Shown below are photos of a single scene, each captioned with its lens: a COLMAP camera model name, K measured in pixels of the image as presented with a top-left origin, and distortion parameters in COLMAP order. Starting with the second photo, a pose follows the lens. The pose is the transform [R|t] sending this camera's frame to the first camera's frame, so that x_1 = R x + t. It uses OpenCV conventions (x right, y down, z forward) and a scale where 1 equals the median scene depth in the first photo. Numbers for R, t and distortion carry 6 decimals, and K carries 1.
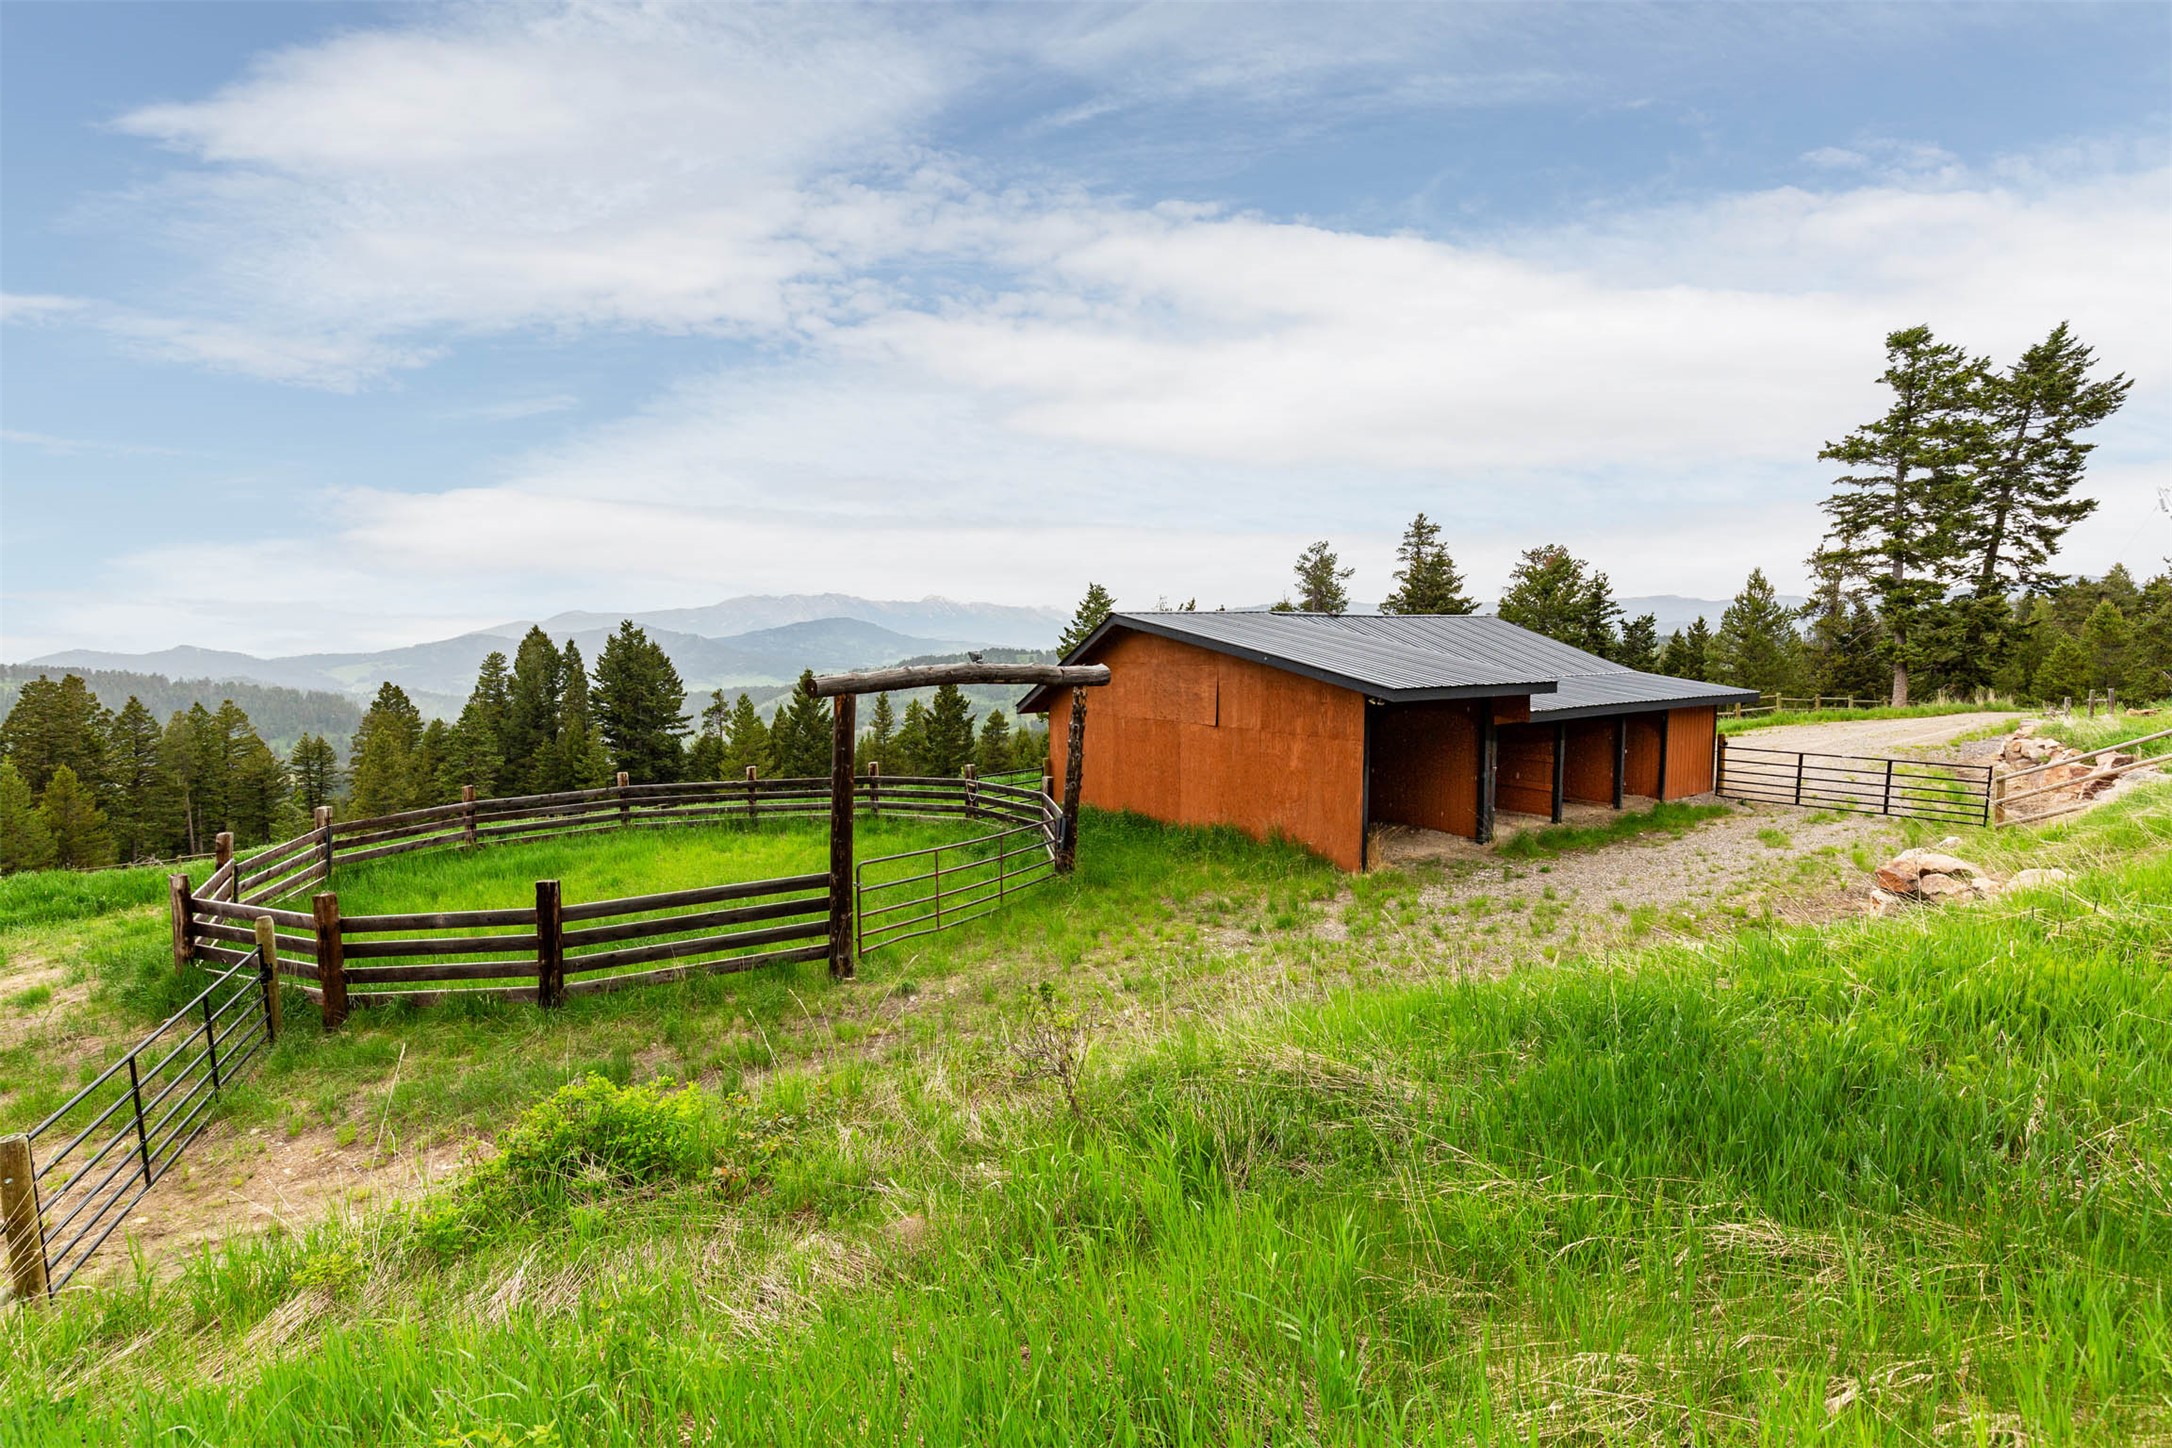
lens RADIAL K [[983.9, 0, 1086.0], [0, 983.9, 724.0], [0, 0, 1]] dist [0.001305, 0.000718]
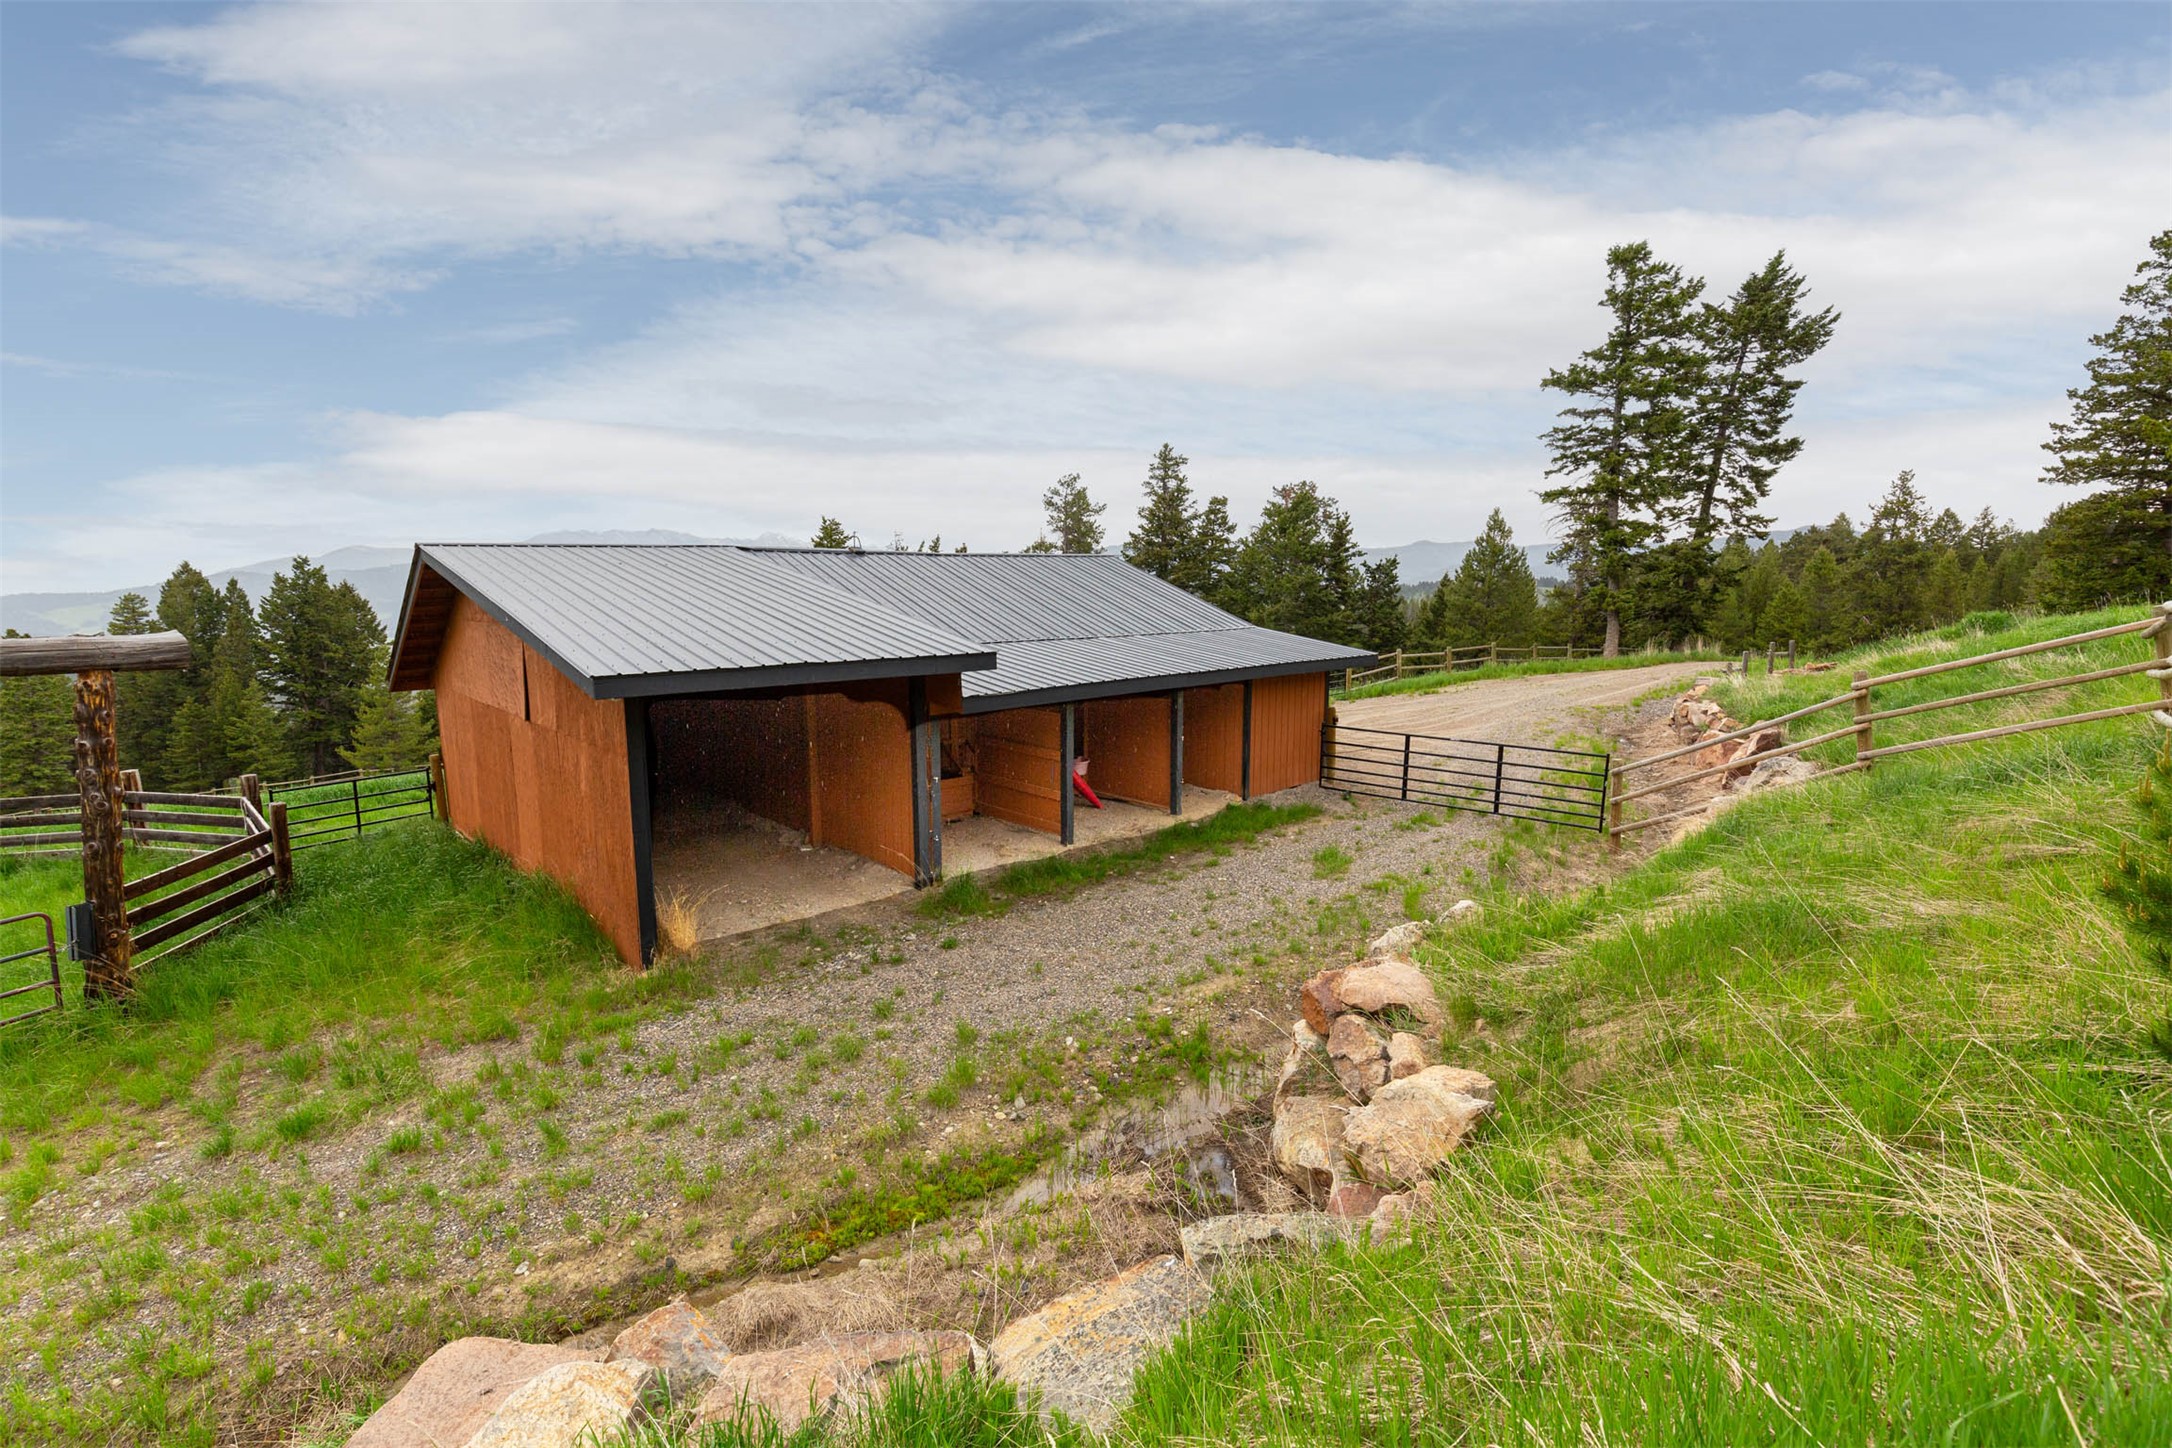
lens RADIAL K [[977.2, 0, 1090.2], [0, 977.2, 727.0], [0, 0, 1]] dist [0.001064, -0.001382]
pose [[0.988735, -0.019043, 0.148460, 0.183435], [0.009607, 0.997902, 0.064022, -0.014229], [-0.149367, -0.061875, 0.986844, 0.139360]]
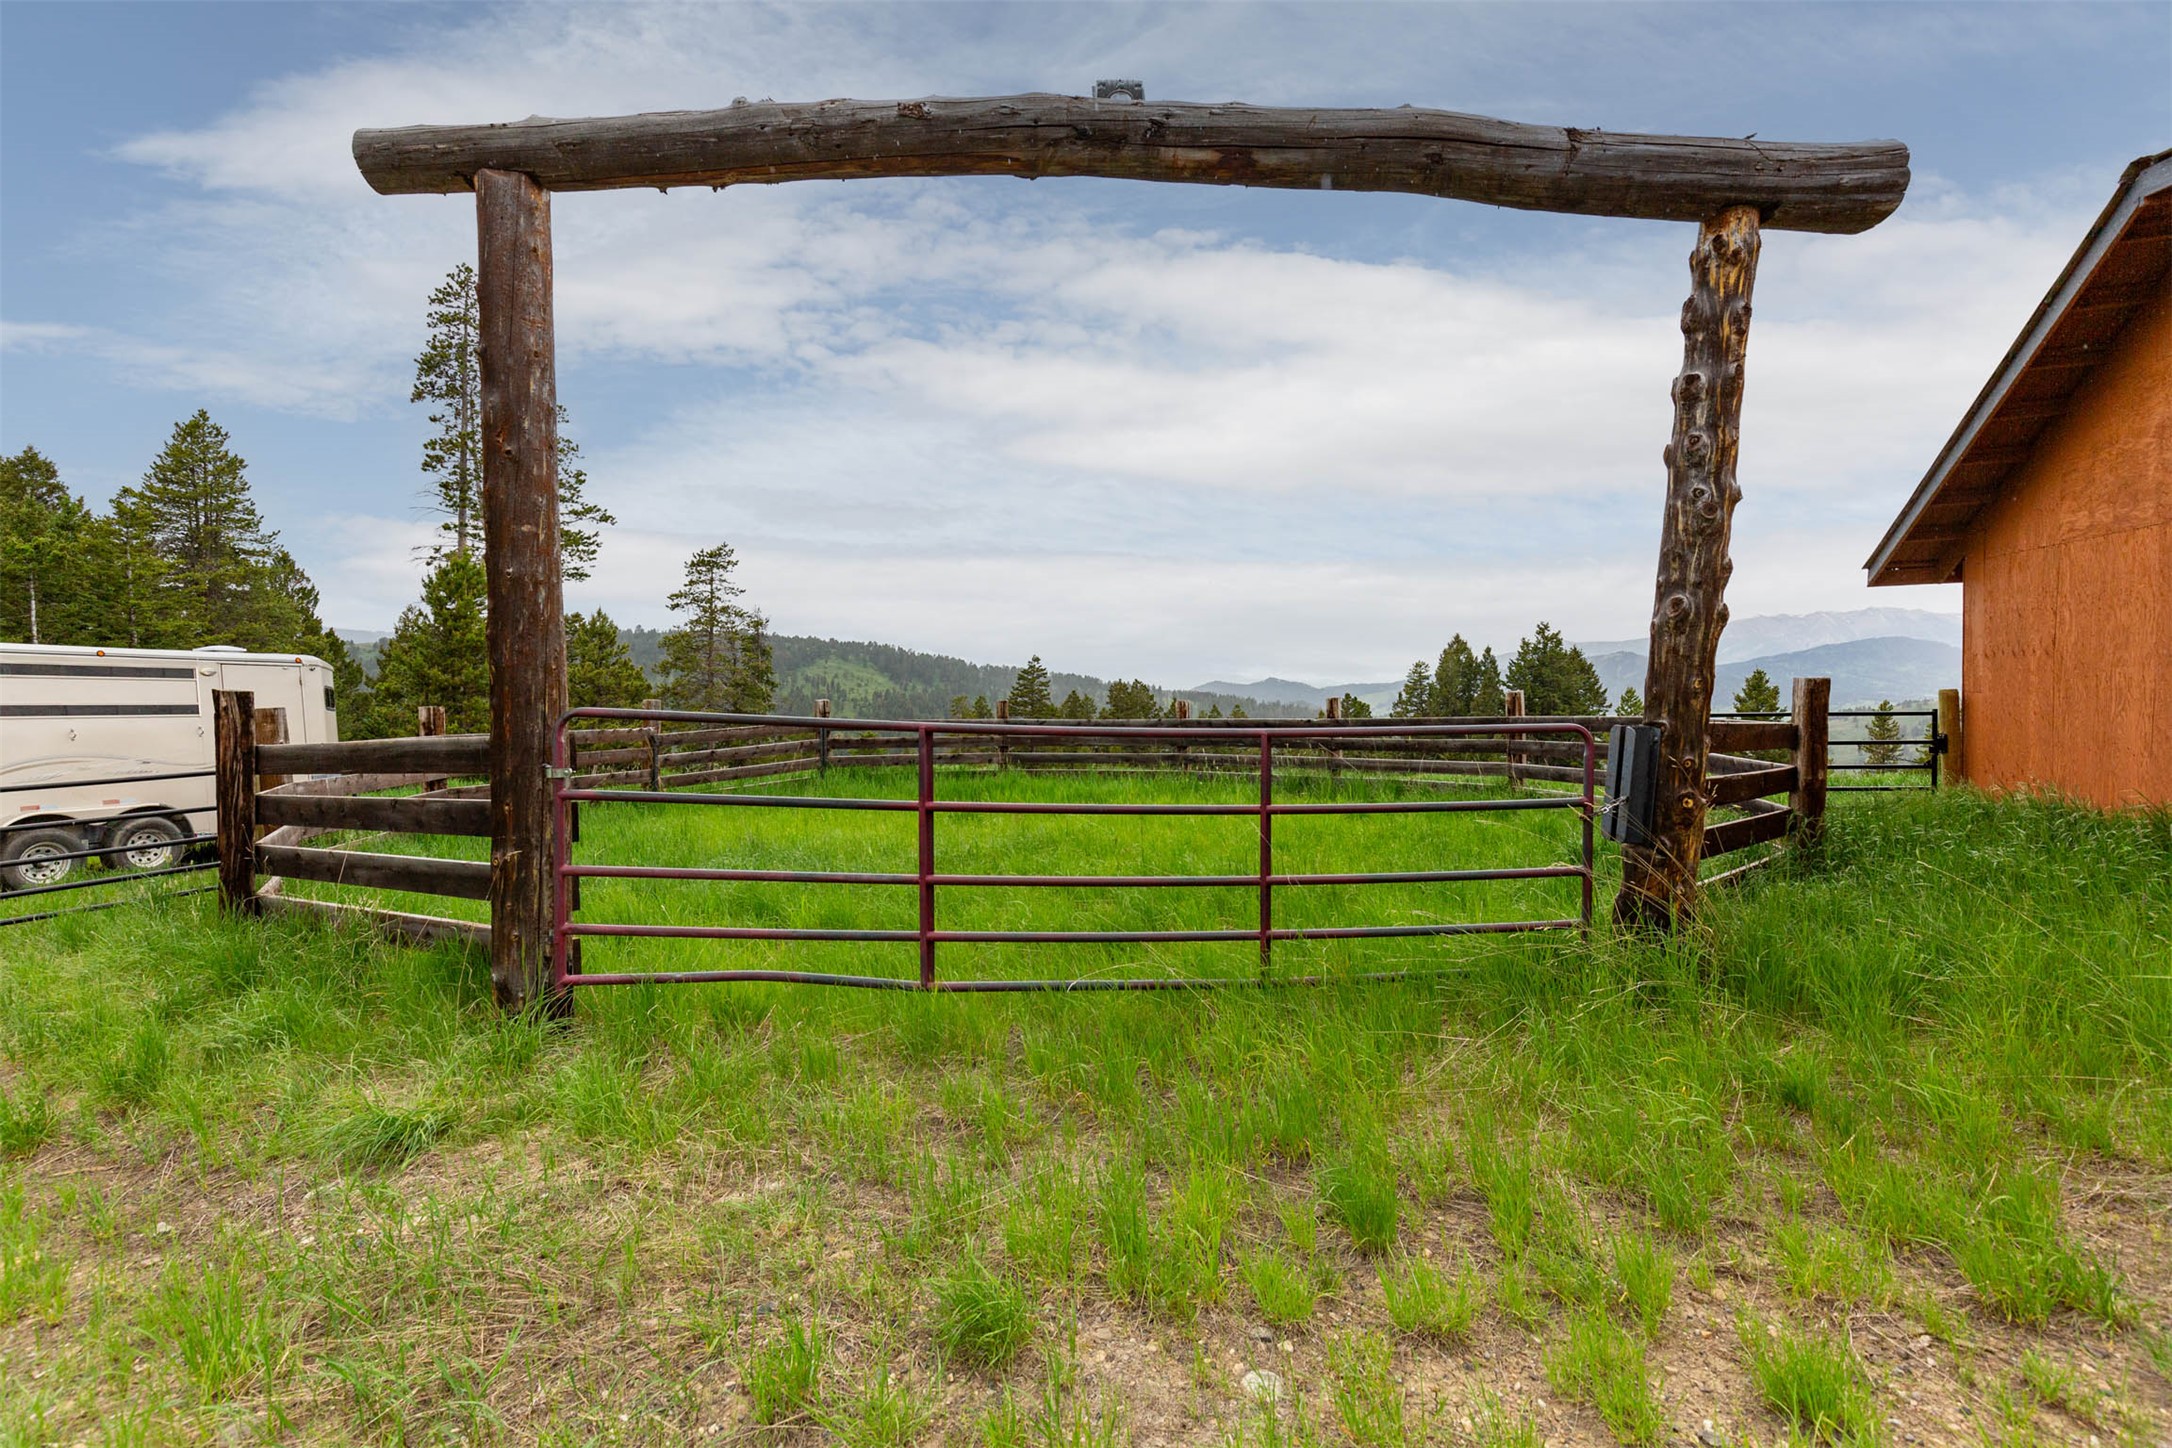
lens RADIAL K [[977.2, 0, 1090.2], [0, 977.2, 727.0], [0, 0, 1]] dist [0.001064, -0.001382]
pose [[0.597015, 0.028956, -0.801707, 0.039962], [-0.052671, 0.998607, -0.003155, 0.041215], [0.800499, 0.044110, 0.597708, 0.276631]]
